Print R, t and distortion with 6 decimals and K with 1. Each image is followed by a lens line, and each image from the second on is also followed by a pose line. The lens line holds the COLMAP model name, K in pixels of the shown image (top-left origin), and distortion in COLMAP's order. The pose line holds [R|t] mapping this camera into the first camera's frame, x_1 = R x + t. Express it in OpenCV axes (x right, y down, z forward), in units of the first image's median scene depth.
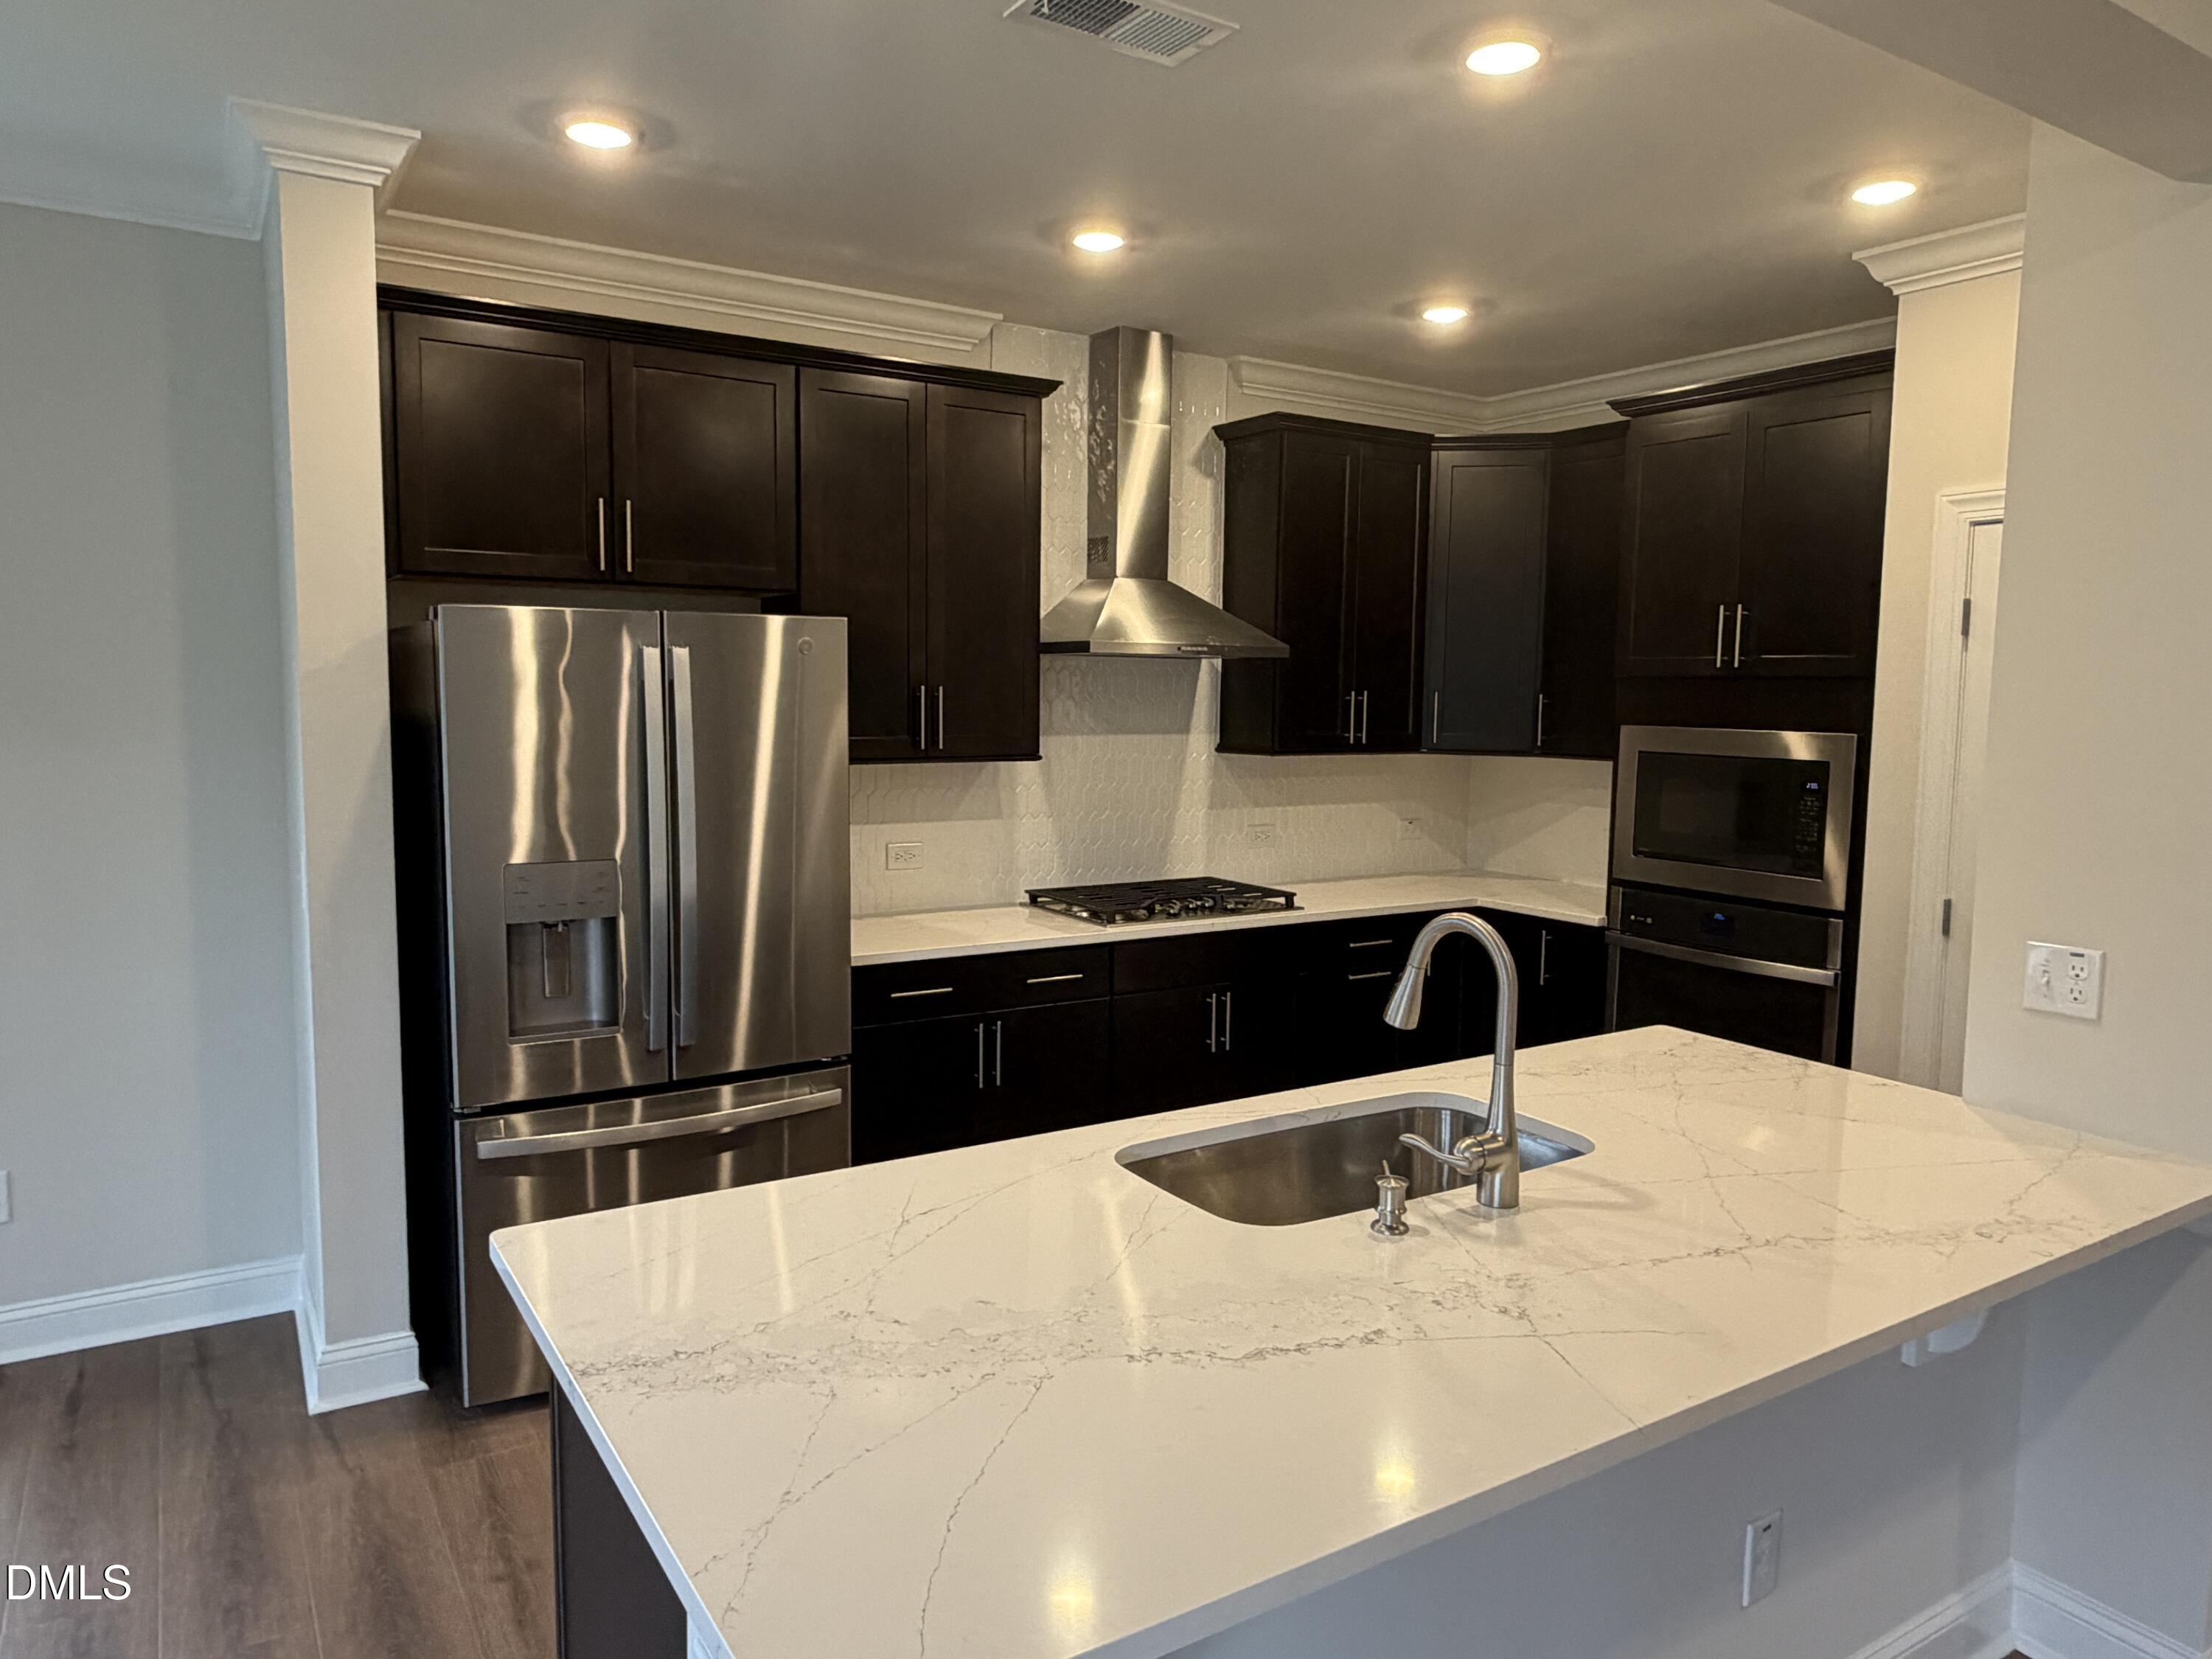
lens RADIAL K [[1456.0, 0, 1086.5], [0, 1456.0, 831.3], [0, 0, 1]] dist [0.000939, -0.001116]
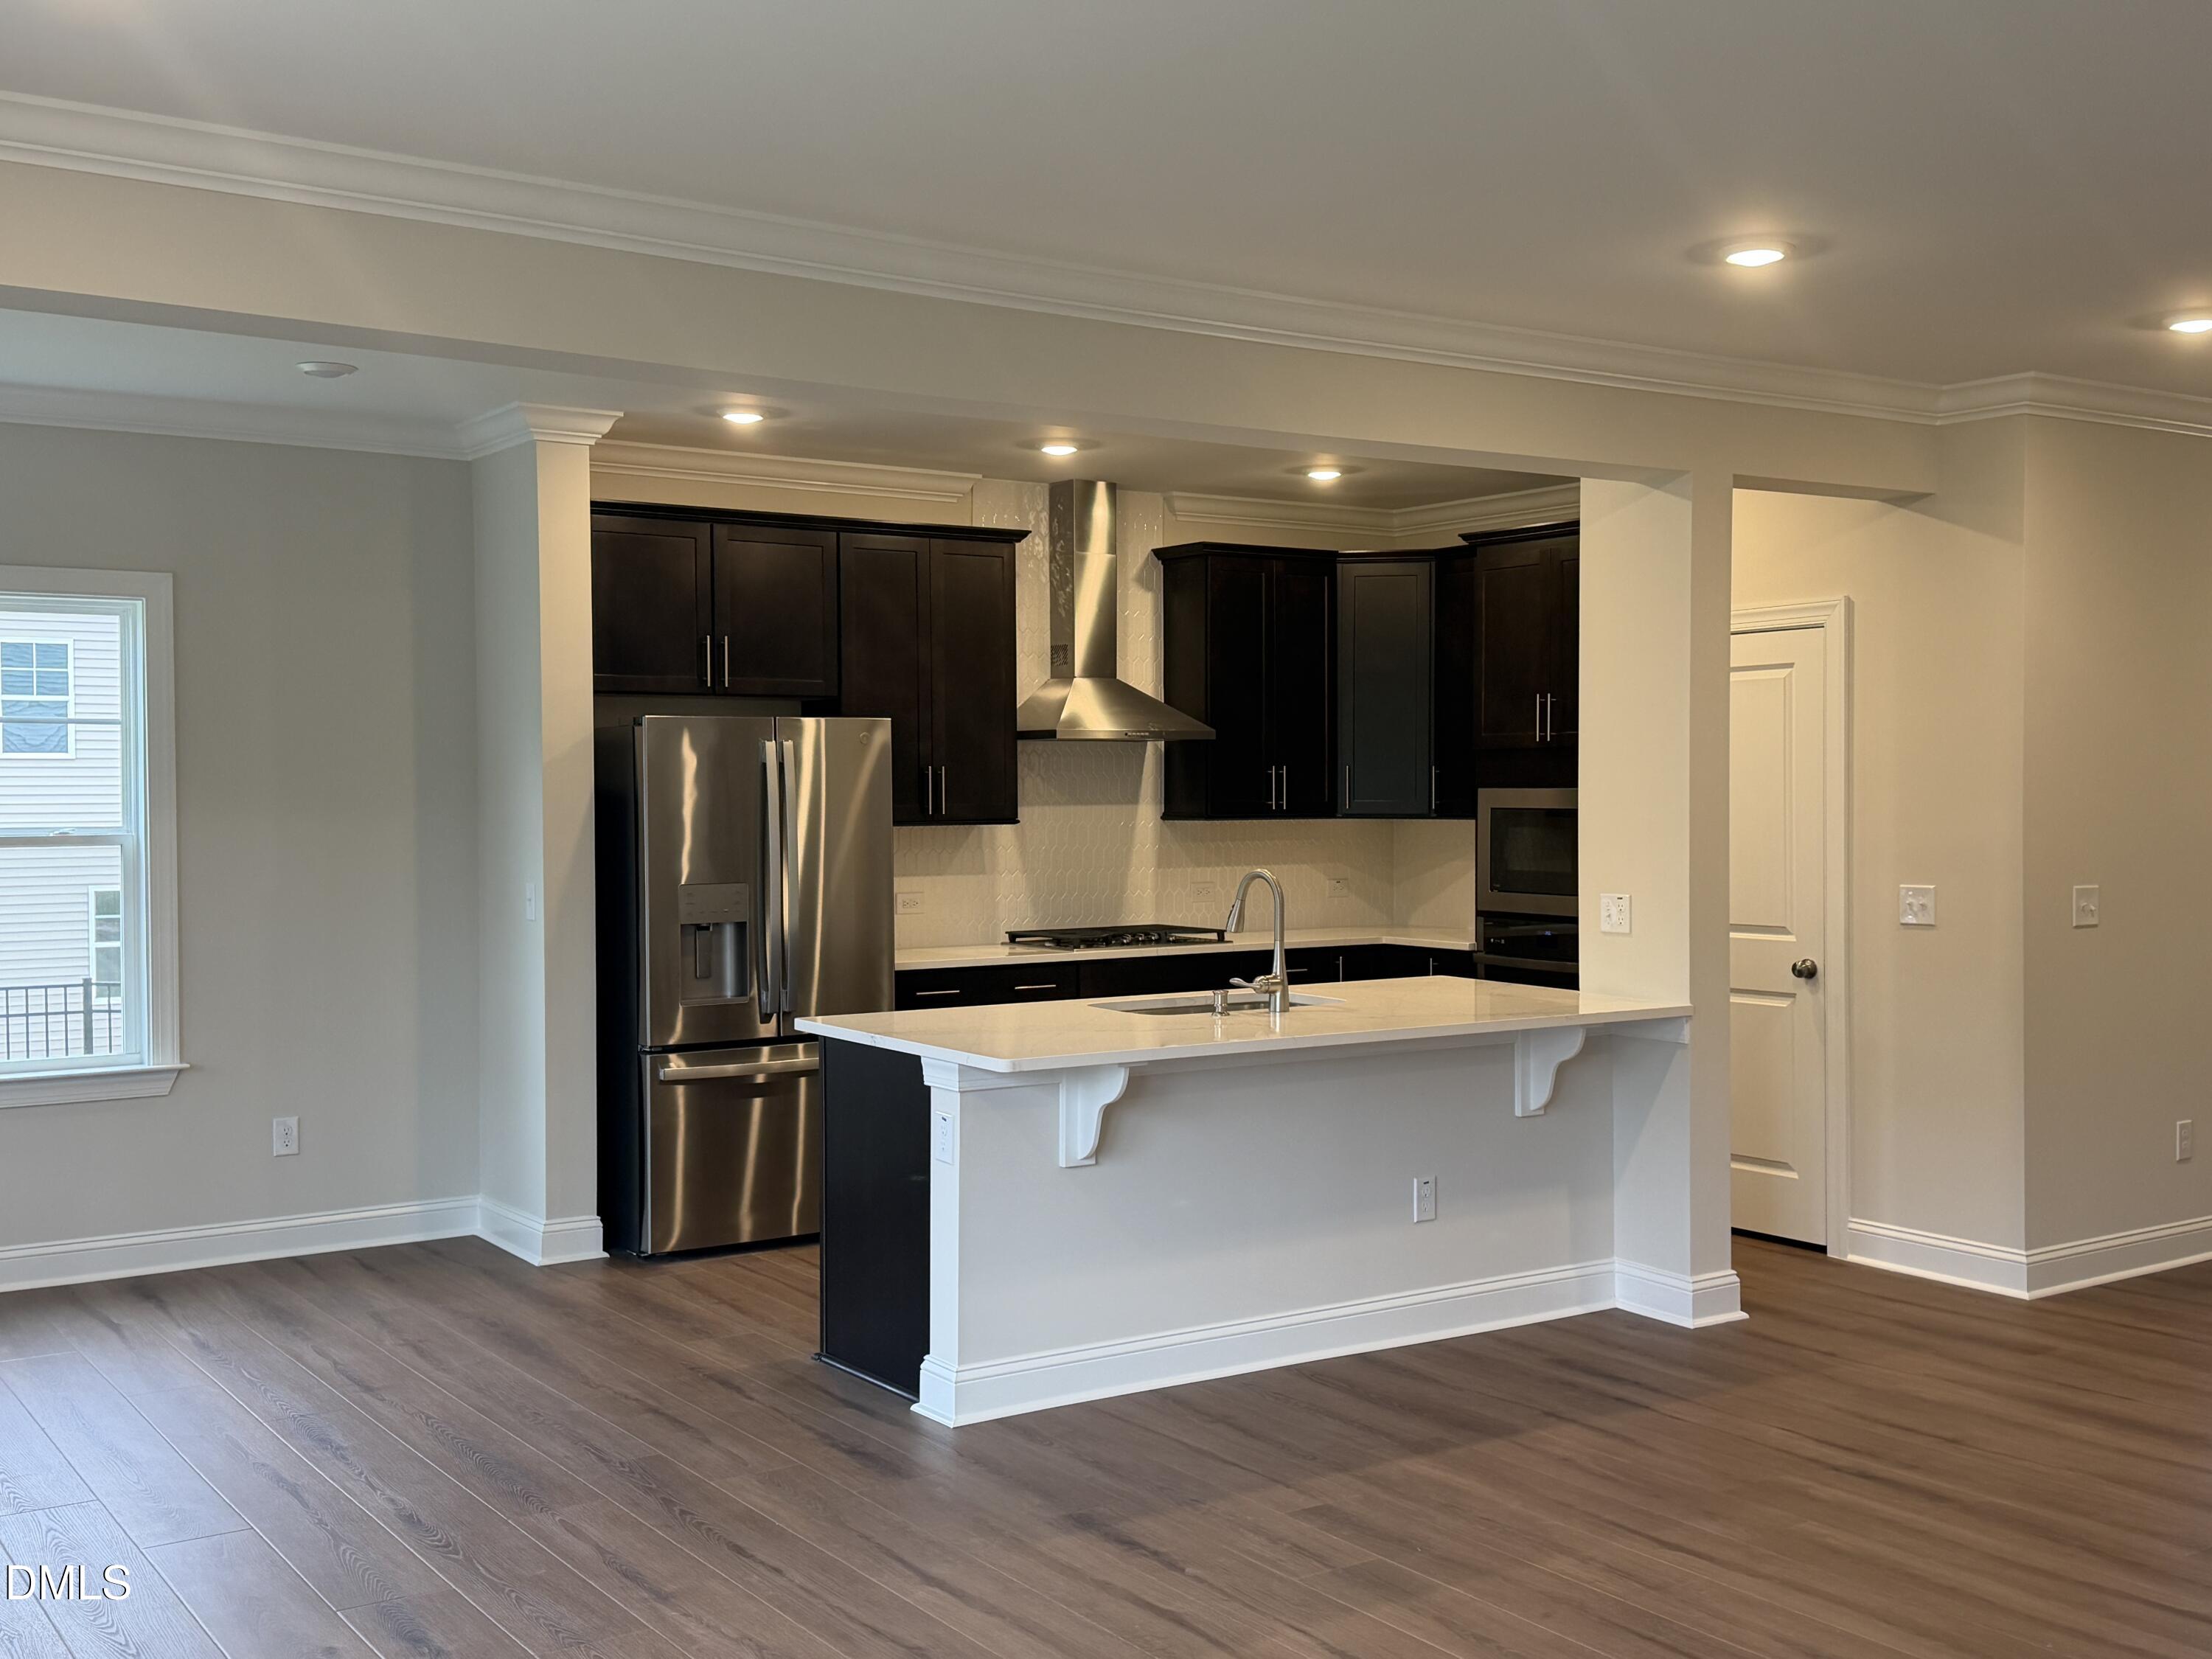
lens RADIAL K [[2315.0, 0, 1103.1], [0, 2315.0, 833.1], [0, 0, 1]] dist [0.138356, 0.000520]
pose [[0.999111, -0.018689, 0.037799, -0.032319], [0.021569, 0.996776, -0.077277, 0.110093], [-0.036233, 0.078023, 0.996293, -0.951409]]
